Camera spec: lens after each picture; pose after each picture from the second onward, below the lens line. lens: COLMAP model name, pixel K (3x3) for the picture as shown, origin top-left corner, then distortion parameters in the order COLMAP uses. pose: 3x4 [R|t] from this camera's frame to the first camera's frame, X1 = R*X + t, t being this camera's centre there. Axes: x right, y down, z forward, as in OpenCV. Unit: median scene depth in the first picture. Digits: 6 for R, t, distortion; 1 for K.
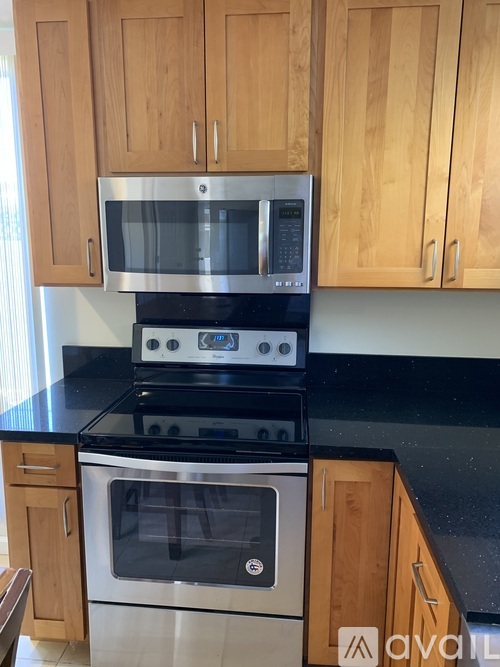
lens RADIAL K [[512.5, 0, 250.0], [0, 512.5, 333.5], [0, 0, 1]] dist [0.107065, -0.106748]
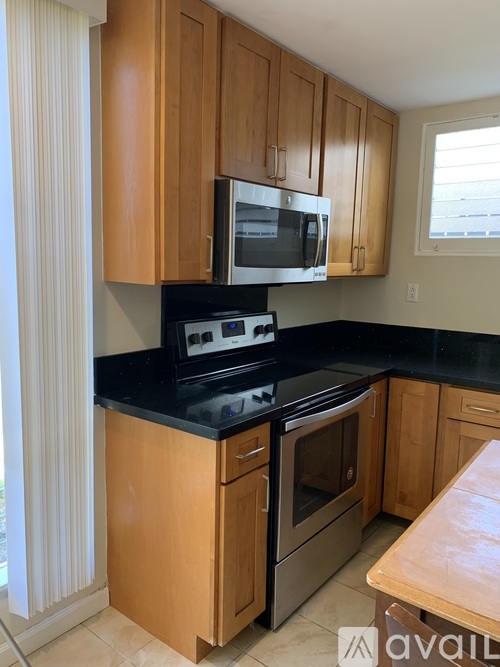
lens RADIAL K [[512.5, 0, 250.0], [0, 512.5, 333.5], [0, 0, 1]] dist [0.107065, -0.106748]
pose [[0.528357, -0.111803, 0.841629, -1.020942], [0.135140, 0.989728, 0.046639, -0.023752], [-0.838198, 0.089096, 0.538039, 0.351599]]
